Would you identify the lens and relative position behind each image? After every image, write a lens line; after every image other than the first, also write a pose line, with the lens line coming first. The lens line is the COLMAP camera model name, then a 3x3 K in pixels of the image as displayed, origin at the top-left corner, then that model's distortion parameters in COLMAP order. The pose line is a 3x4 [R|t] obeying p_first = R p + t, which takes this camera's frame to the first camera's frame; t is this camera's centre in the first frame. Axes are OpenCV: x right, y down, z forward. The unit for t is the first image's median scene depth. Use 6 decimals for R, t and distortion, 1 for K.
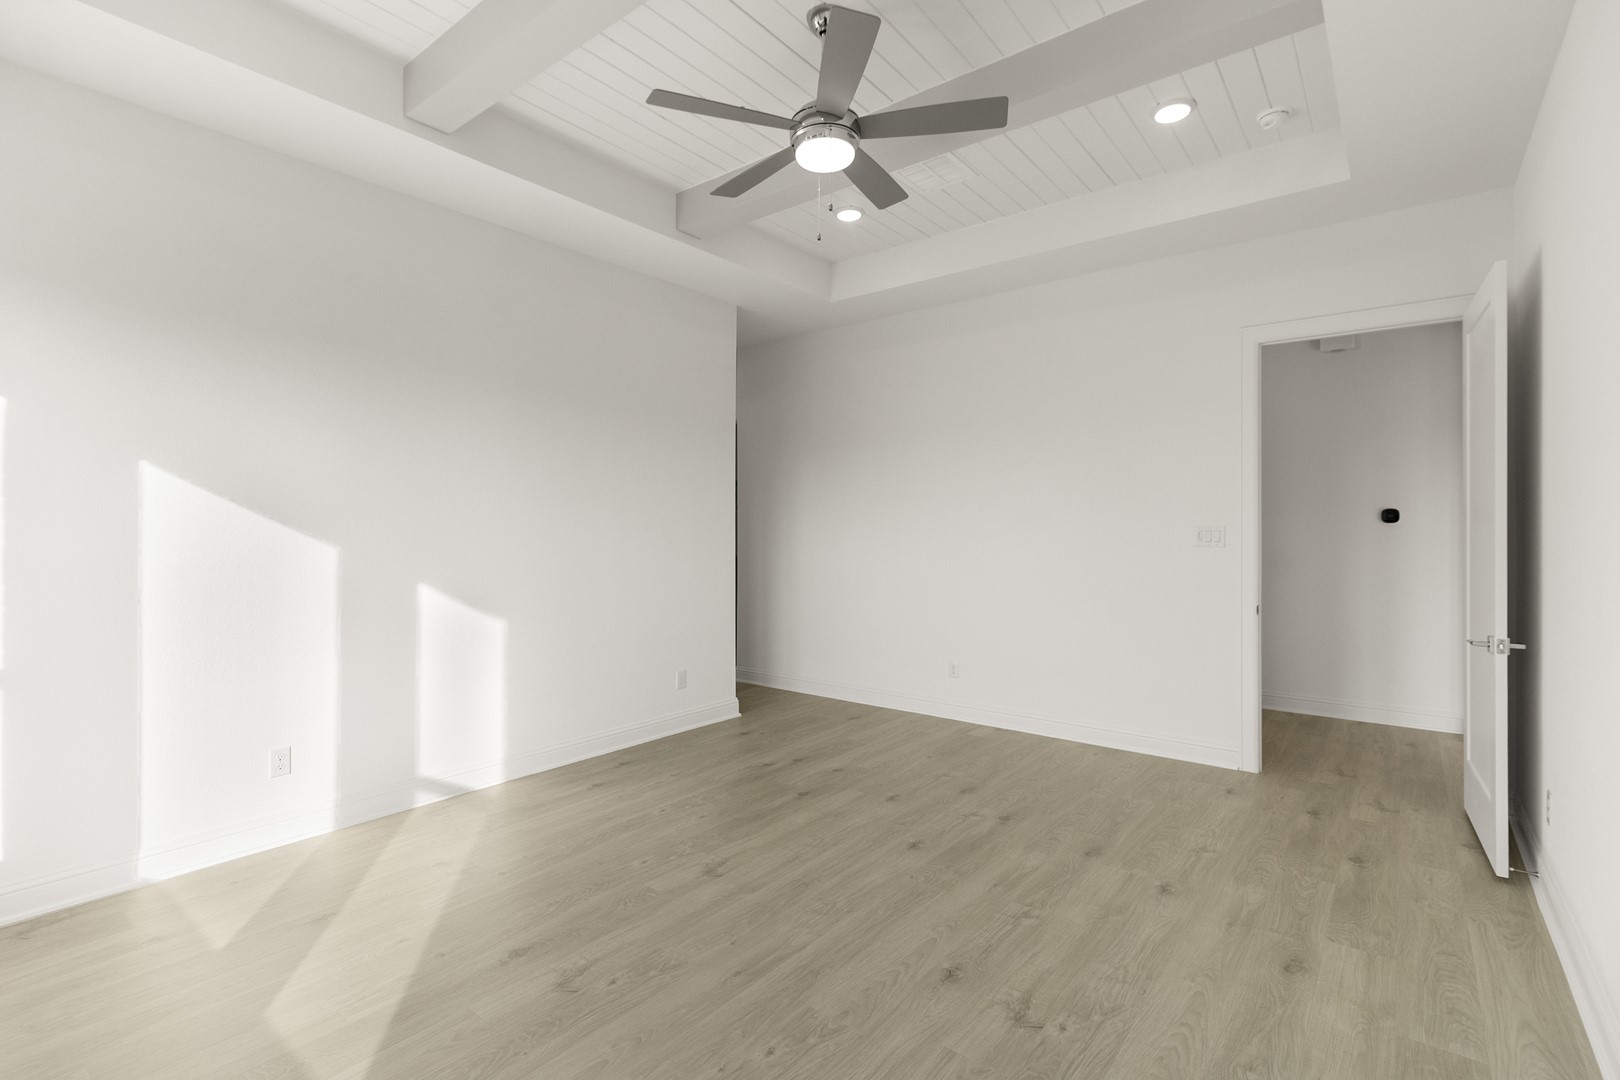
lens RADIAL K [[747.7, 0, 806.3], [0, 747.7, 533.5], [0, 0, 1]] dist [0.002938, 0.000408]
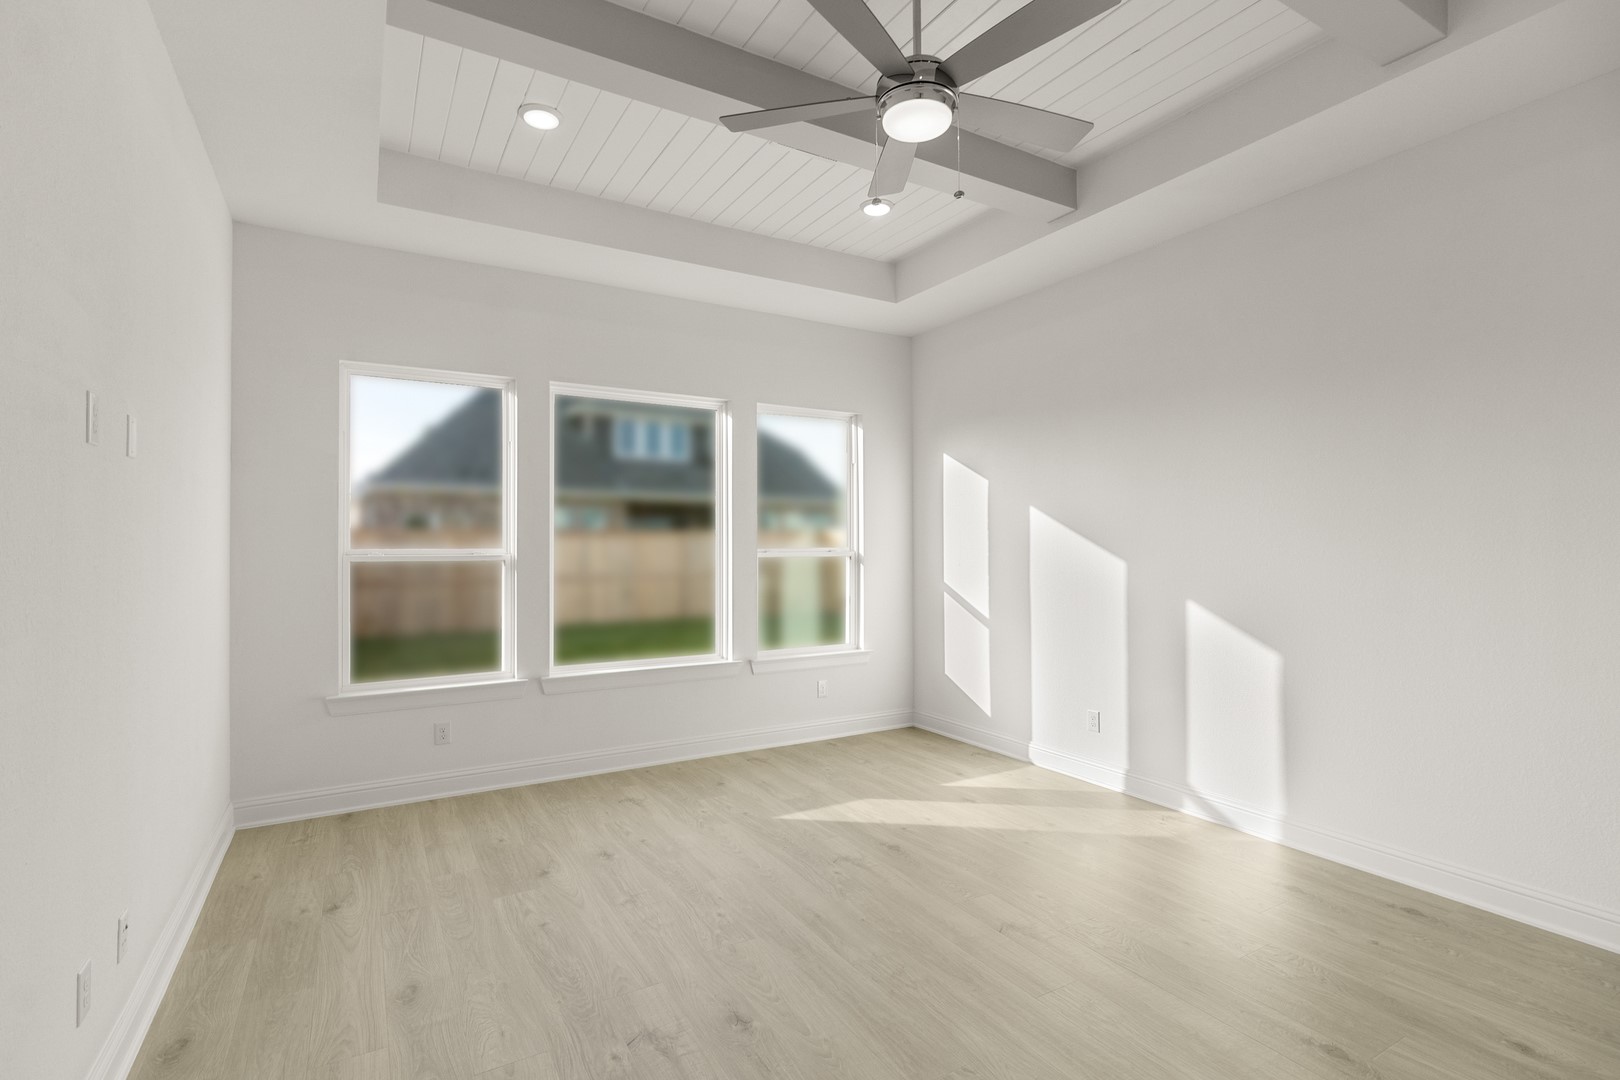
lens RADIAL K [[747.7, 0, 799.8], [0, 747.7, 537.3], [0, 0, 1]] dist [0.002938, 0.000408]
pose [[-0.358447, -0.012770, -0.933463, 0.703757], [-0.005087, 0.999918, -0.011725, -0.005345], [0.933536, 0.000545, -0.358482, 0.941026]]
